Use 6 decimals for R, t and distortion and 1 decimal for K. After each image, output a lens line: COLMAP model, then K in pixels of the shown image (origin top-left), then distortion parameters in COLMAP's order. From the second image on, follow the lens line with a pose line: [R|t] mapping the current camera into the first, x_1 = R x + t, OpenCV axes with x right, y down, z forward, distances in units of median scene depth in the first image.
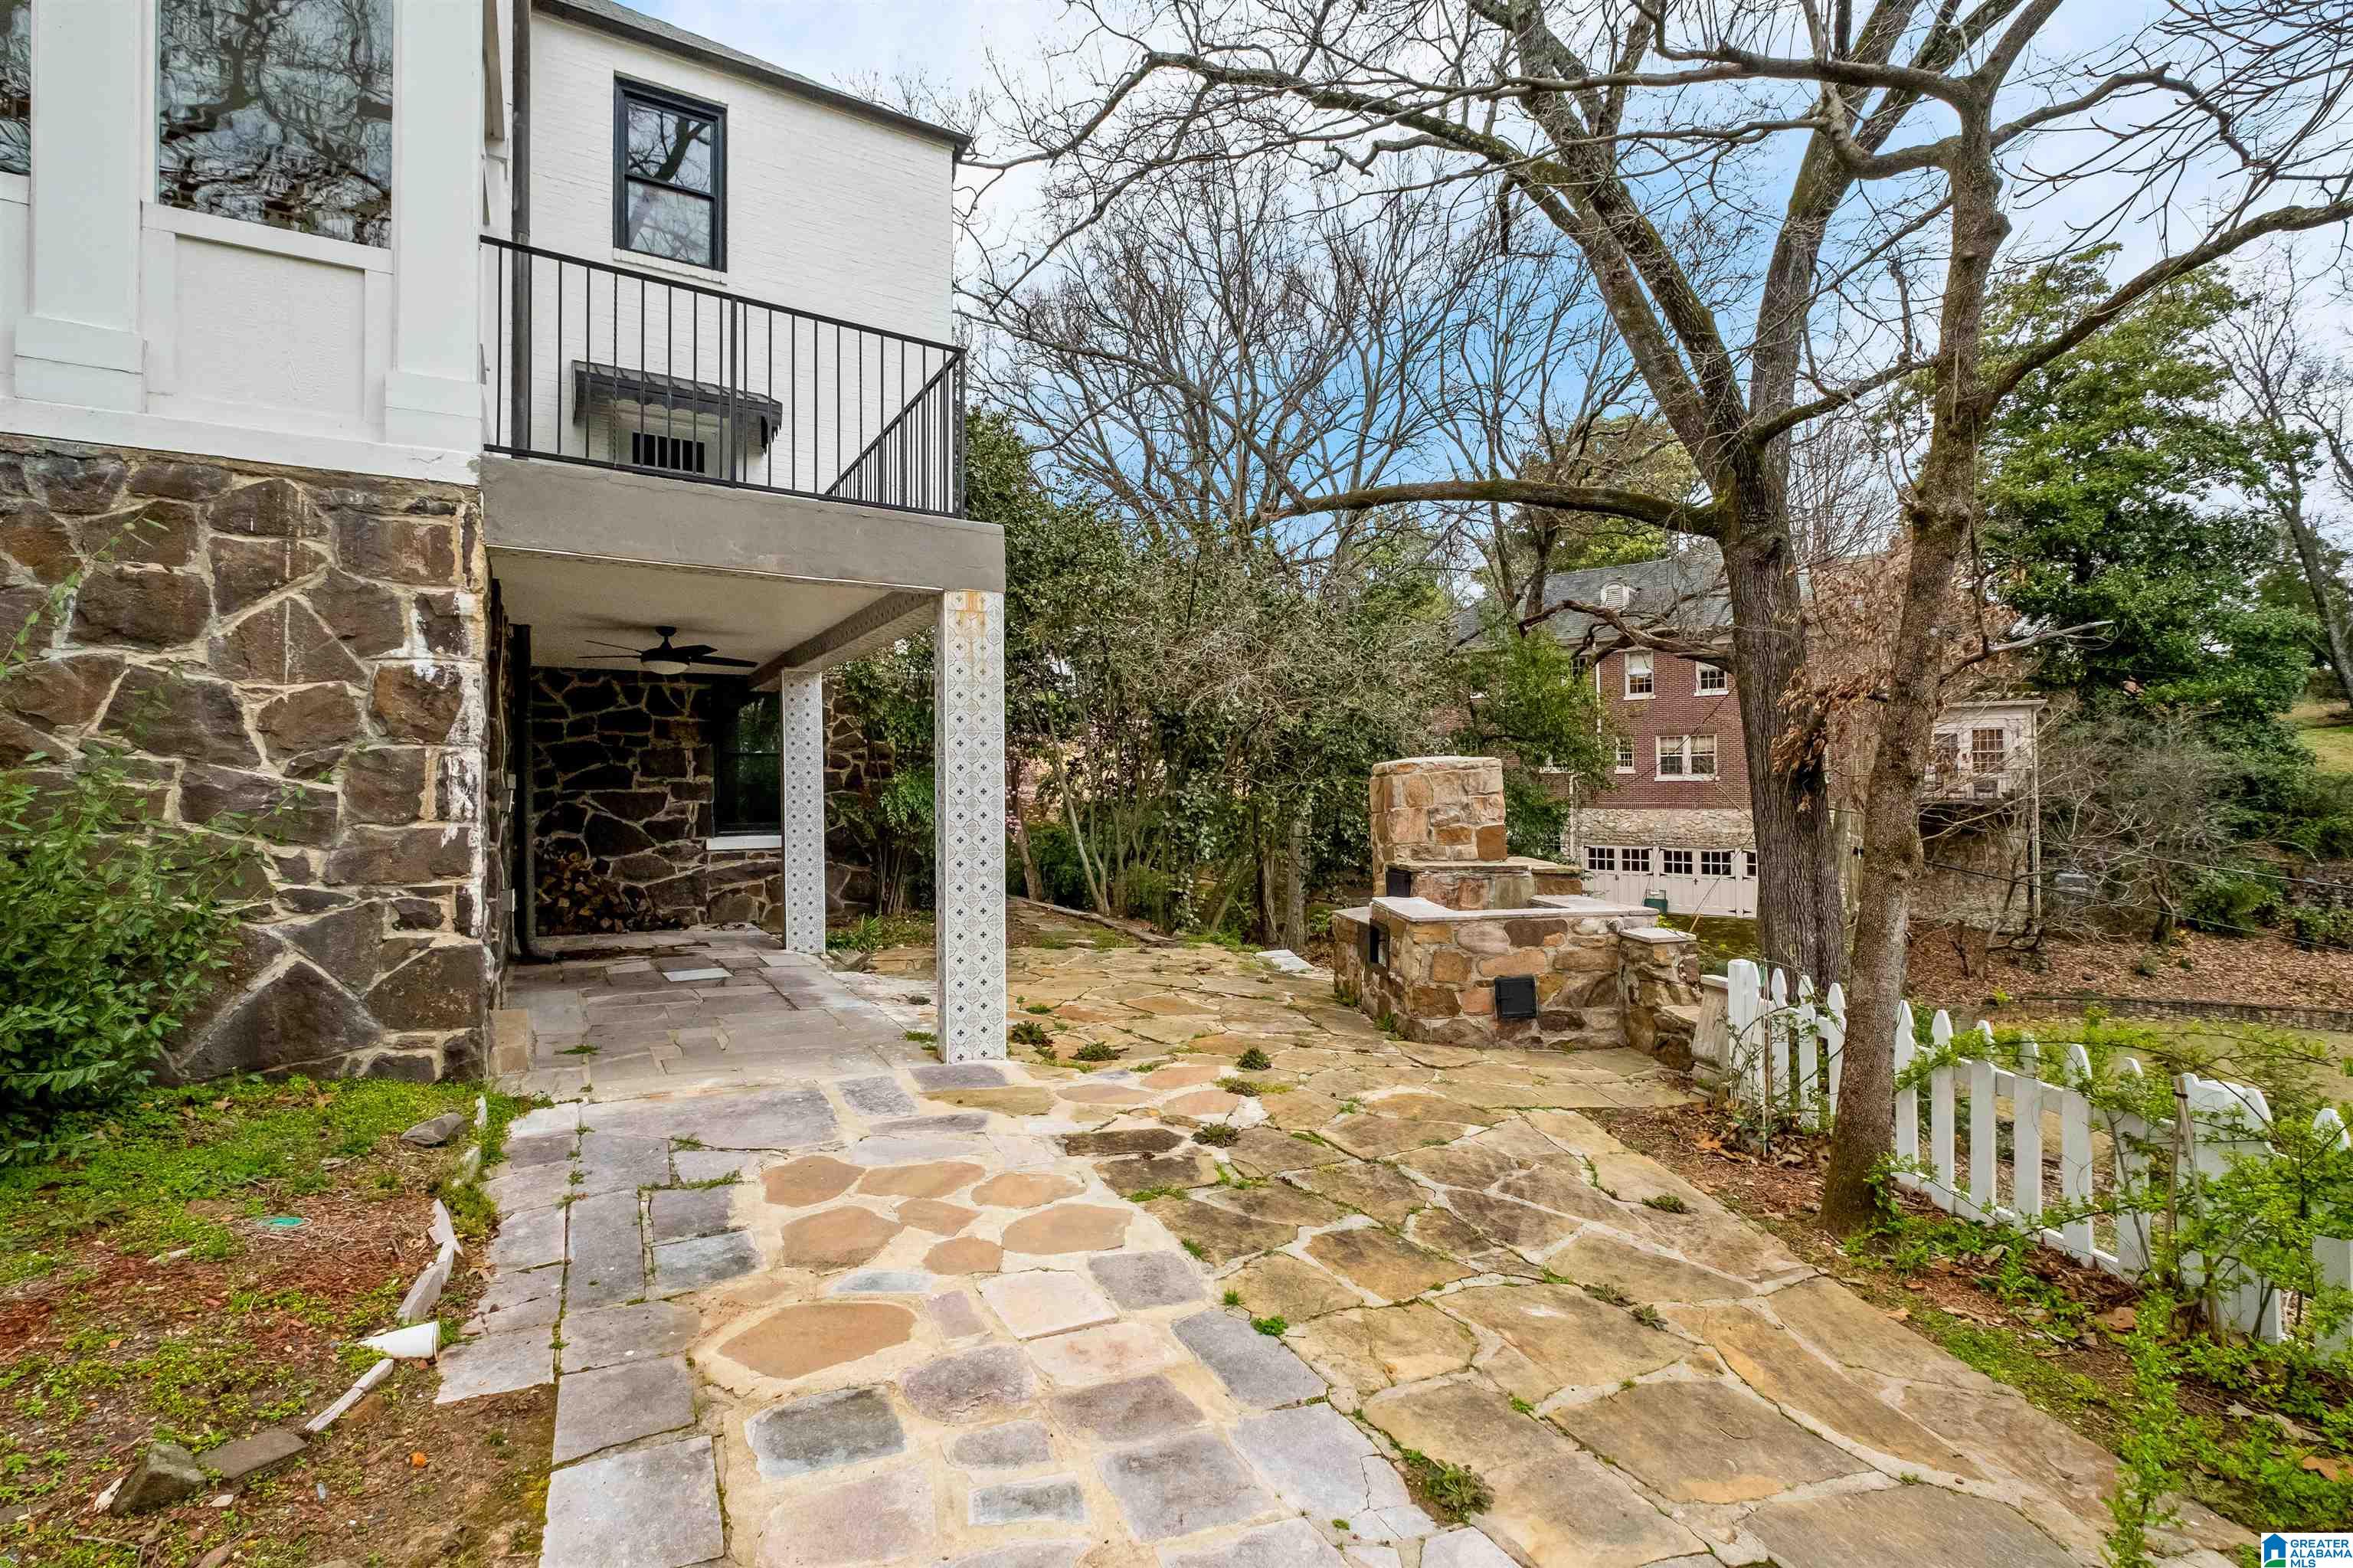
lens RADIAL K [[1119.8, 0, 1174.6], [0, 1119.8, 790.7], [0, 0, 1]] dist [-0.009775, 0.002515]
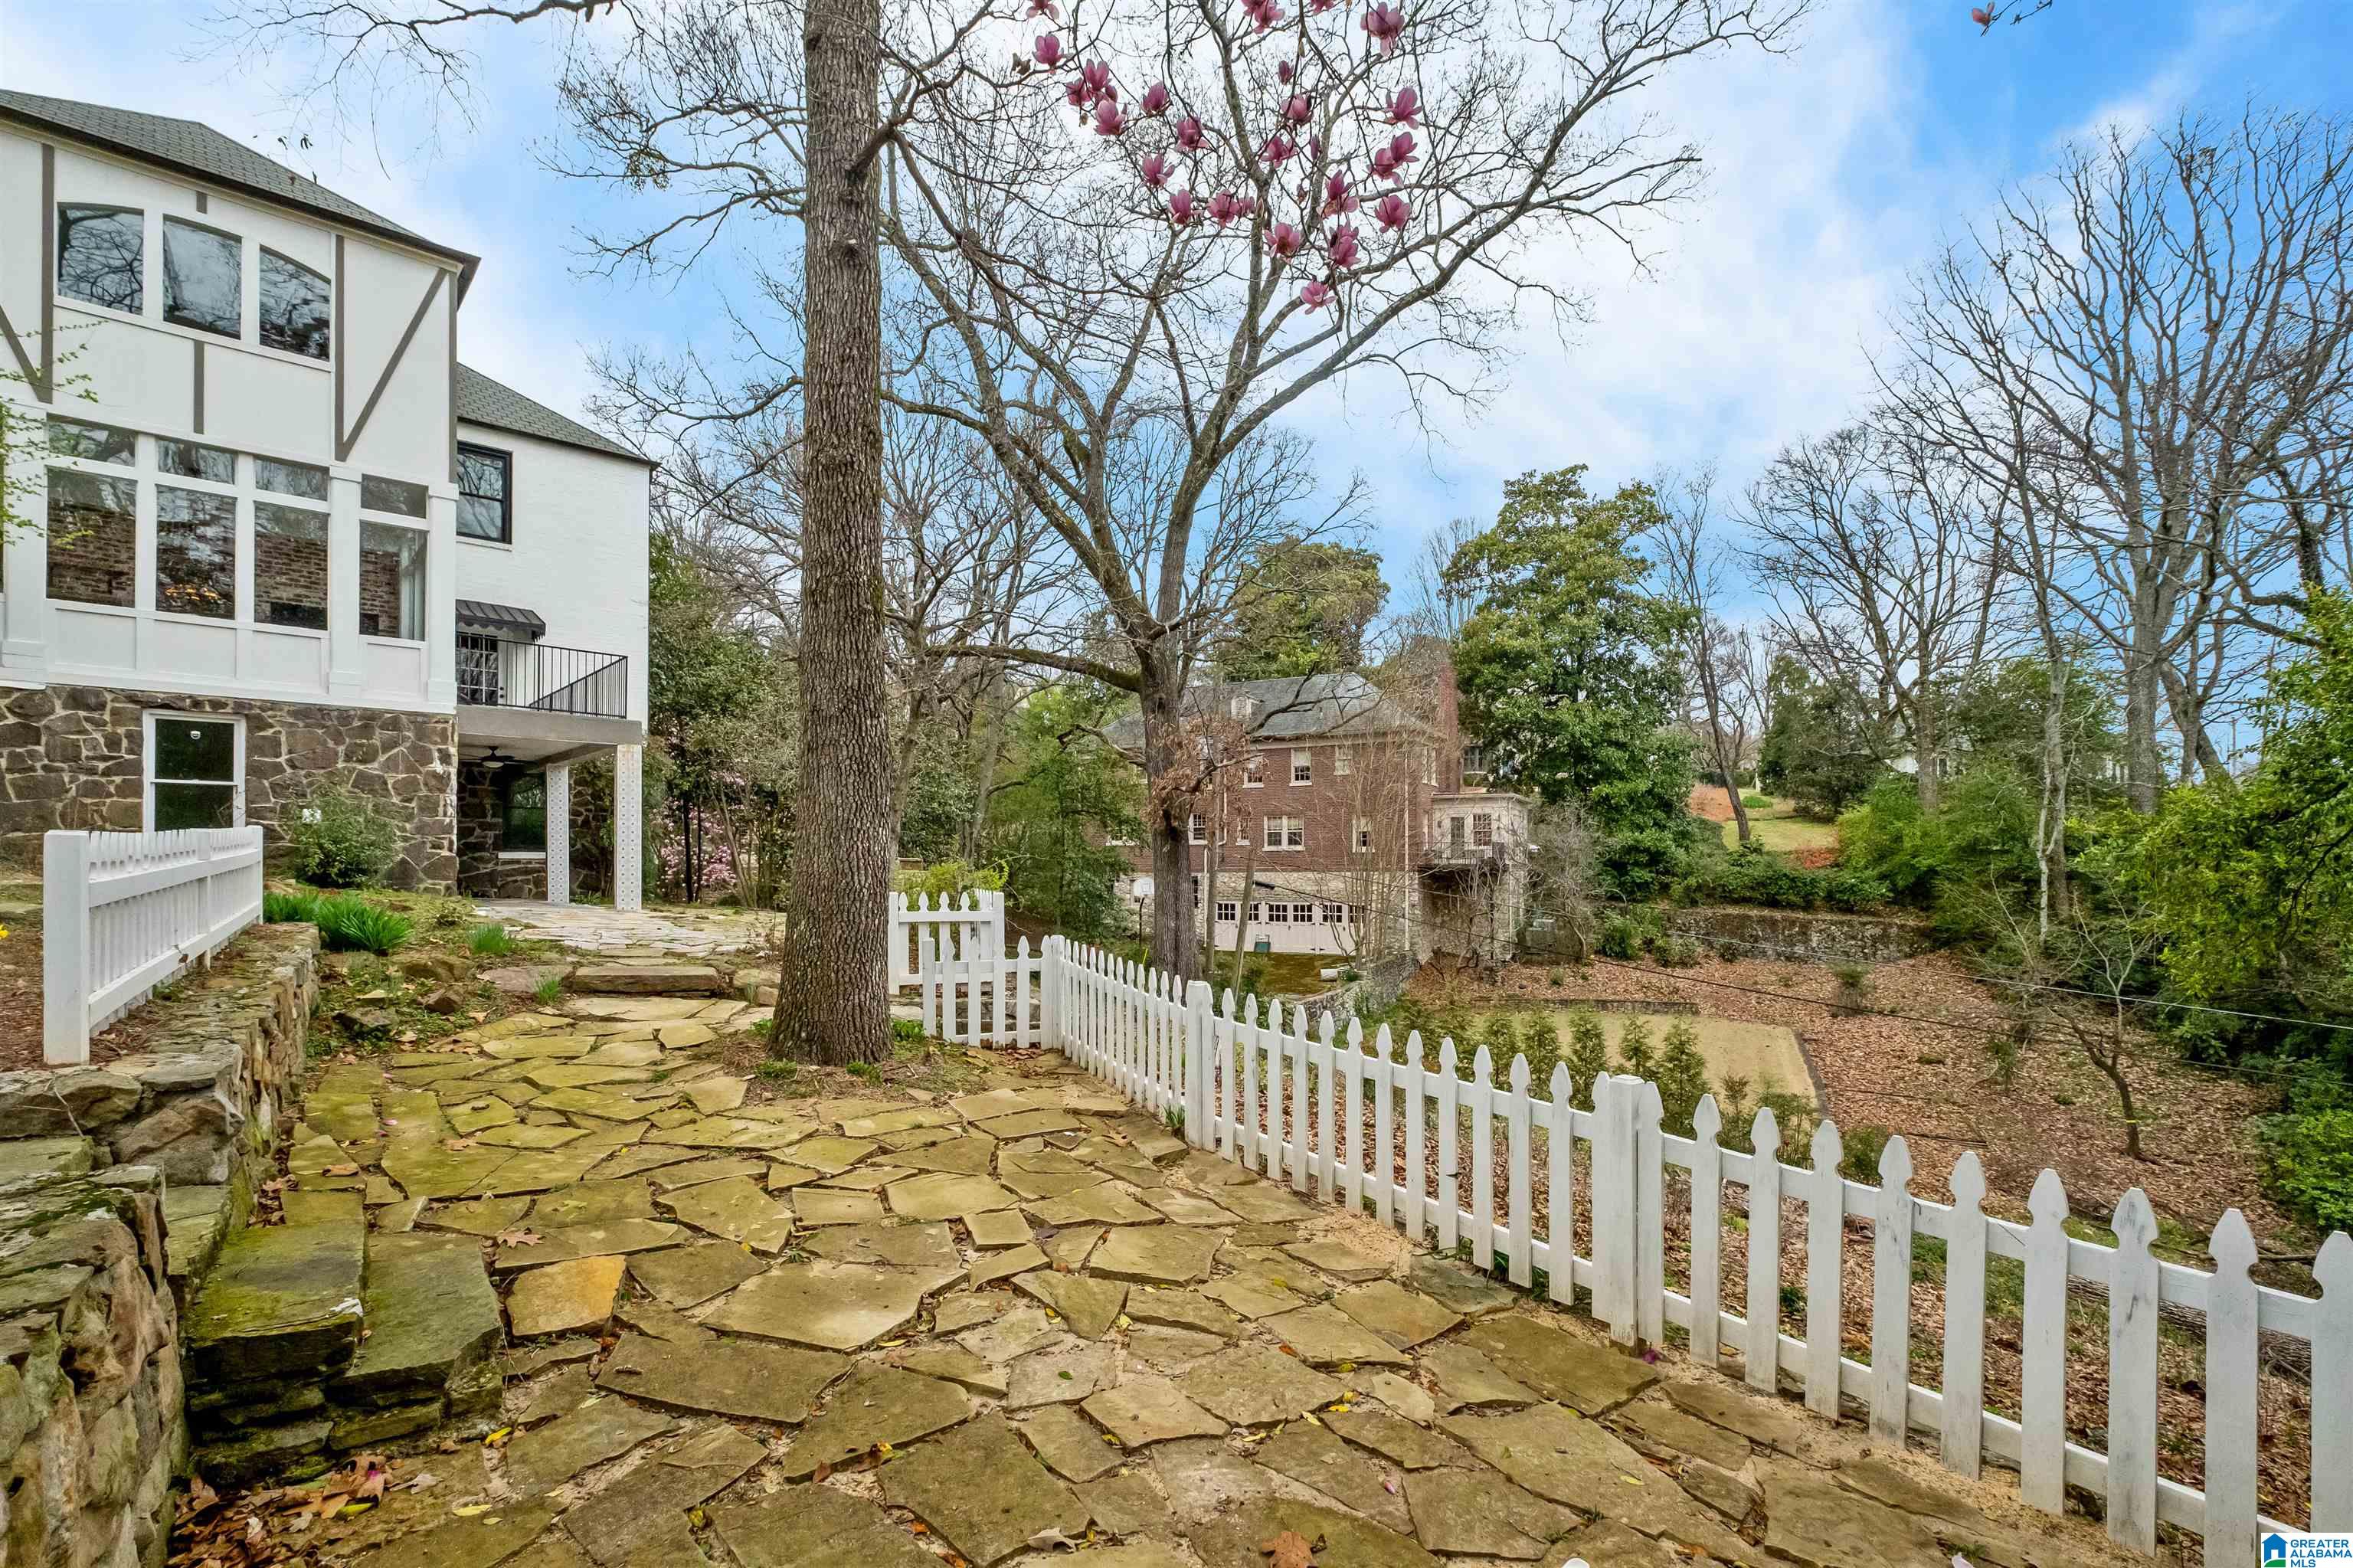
lens RADIAL K [[1119.8, 0, 1190.2], [0, 1119.8, 871.9], [0, 0, 1]] dist [-0.009775, 0.002515]
pose [[0.977949, 0.005227, 0.208778, 0.304838], [-0.005232, 0.999986, -0.000527, 0.067913], [-0.208778, -0.000577, 0.977963, -1.011393]]
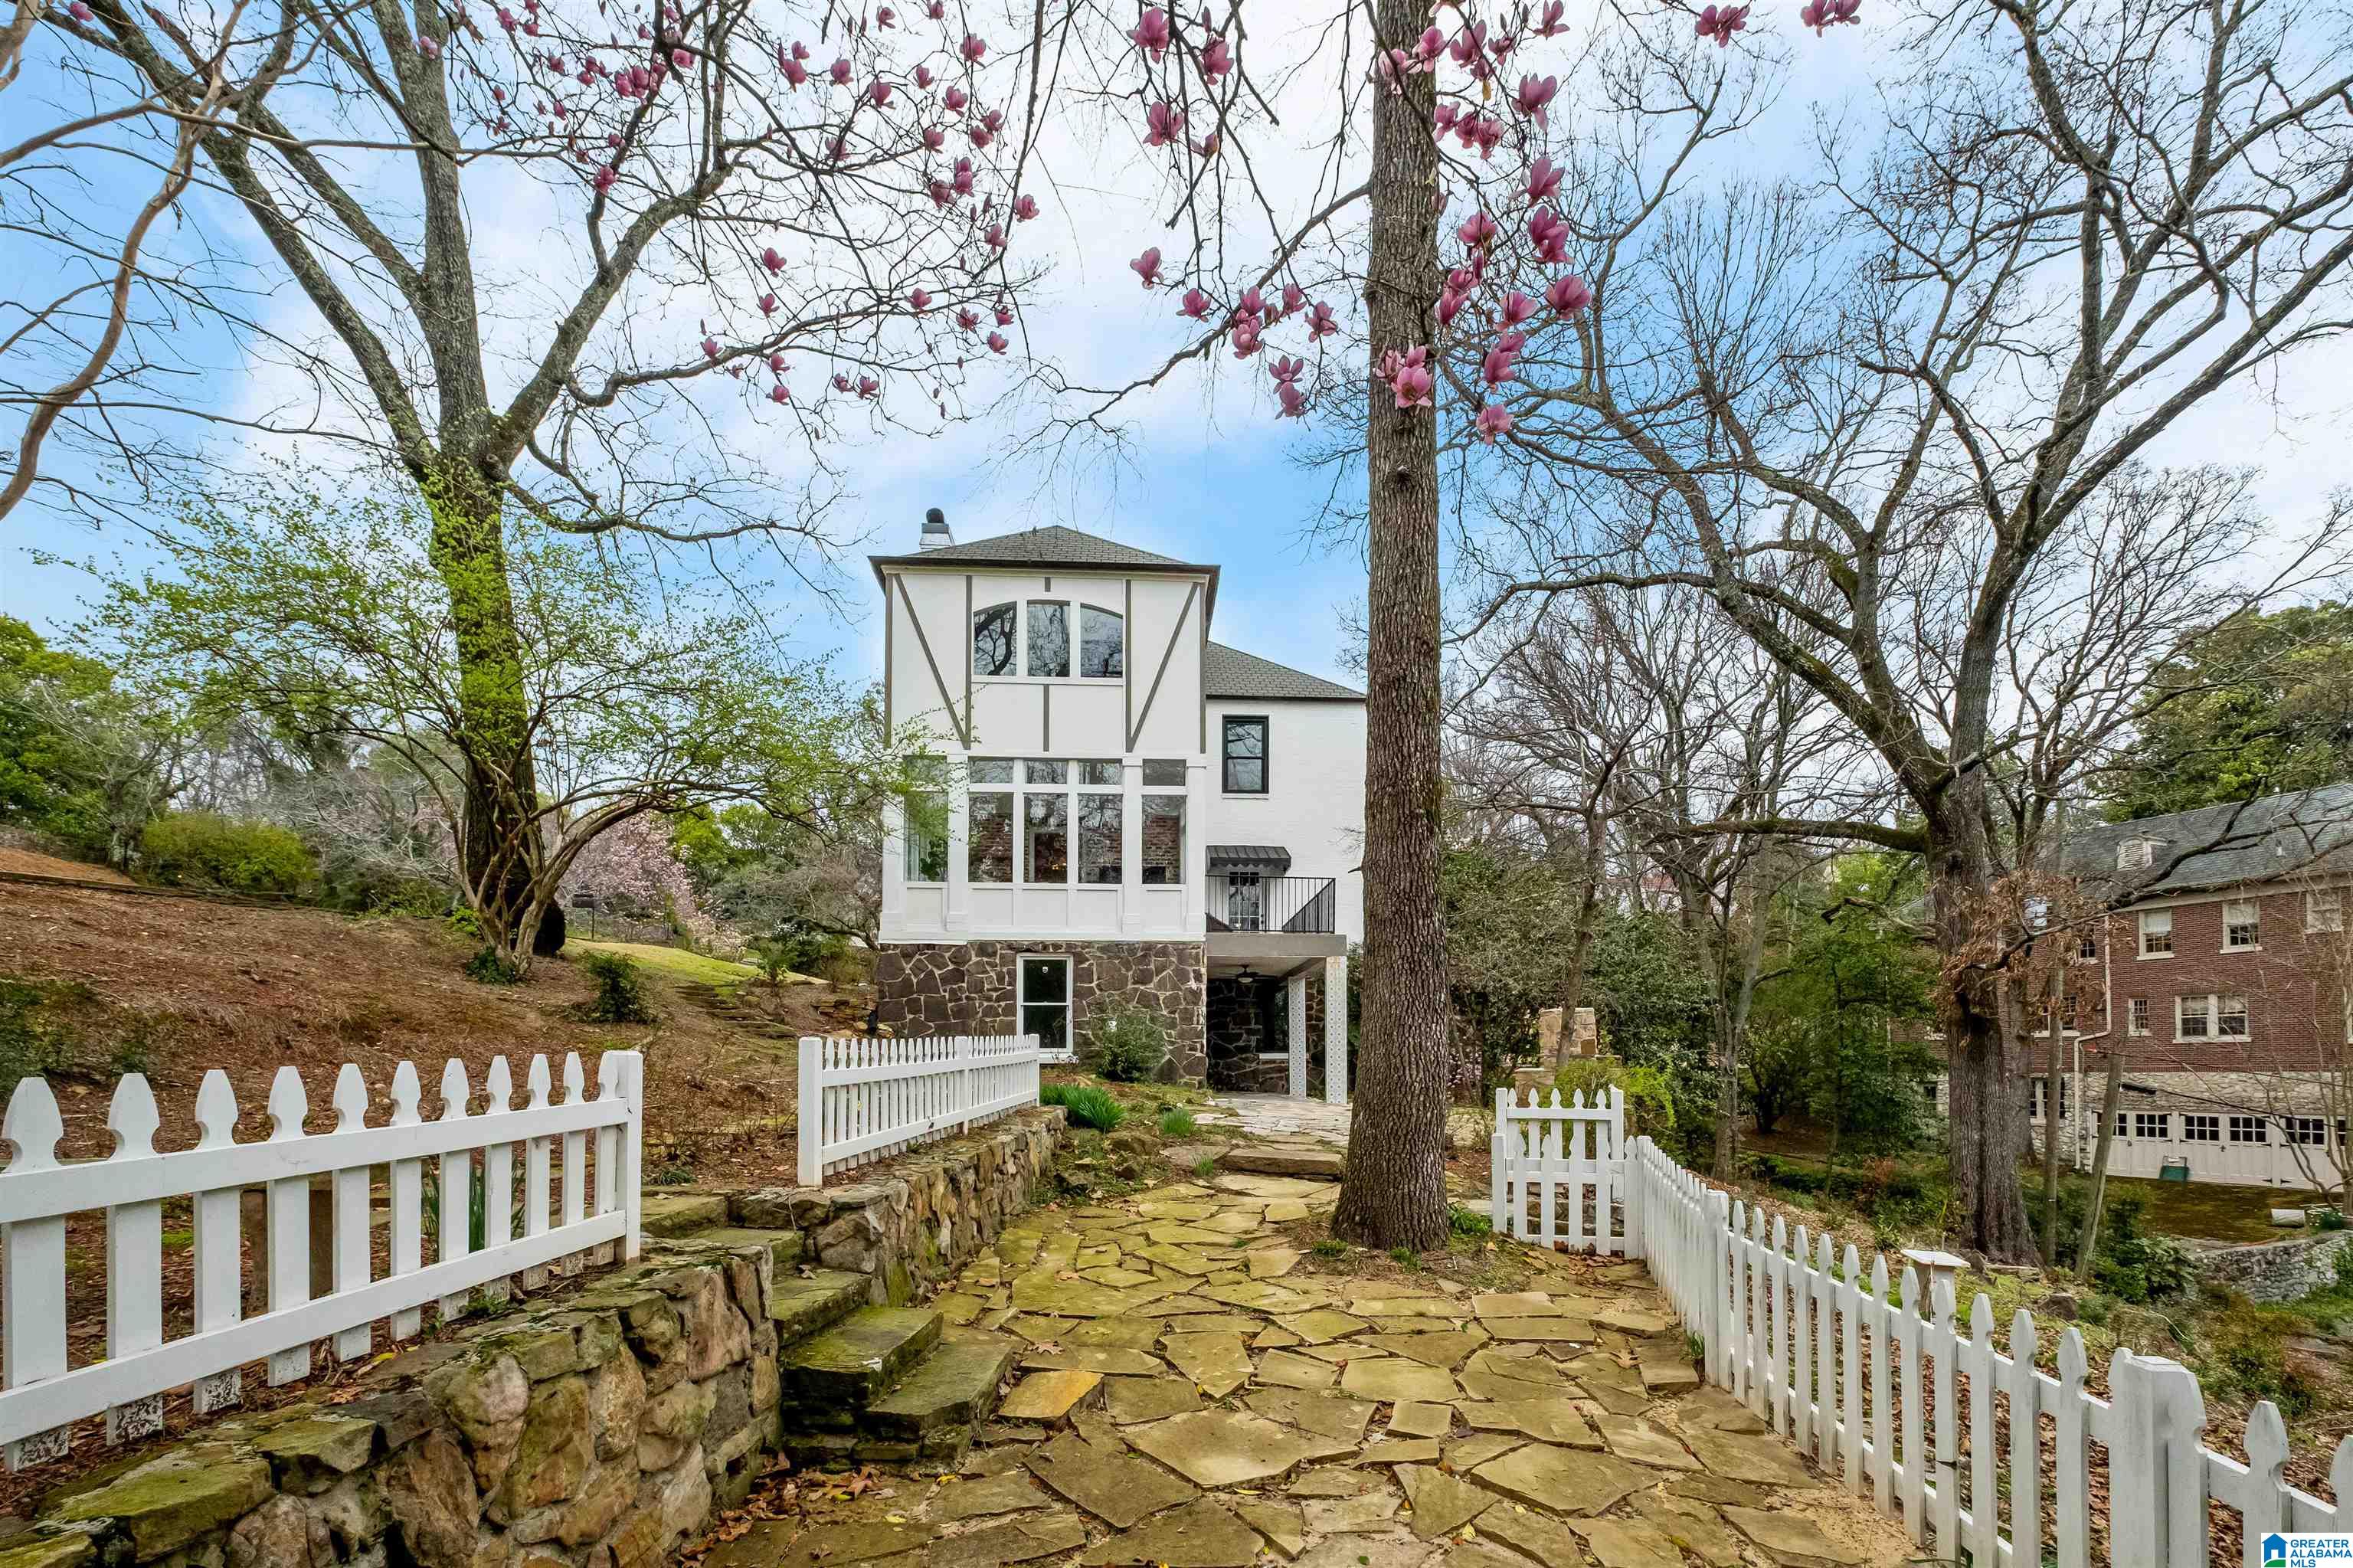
lens RADIAL K [[1119.8, 0, 1160.6], [0, 1119.8, 1059.9], [0, 0, 1]] dist [-0.009775, 0.002515]
pose [[0.884366, 0.001909, -0.466790, 0.424588], [-0.005897, 0.999958, -0.007084, 0.070042], [0.466757, 0.009017, 0.884340, -1.005687]]
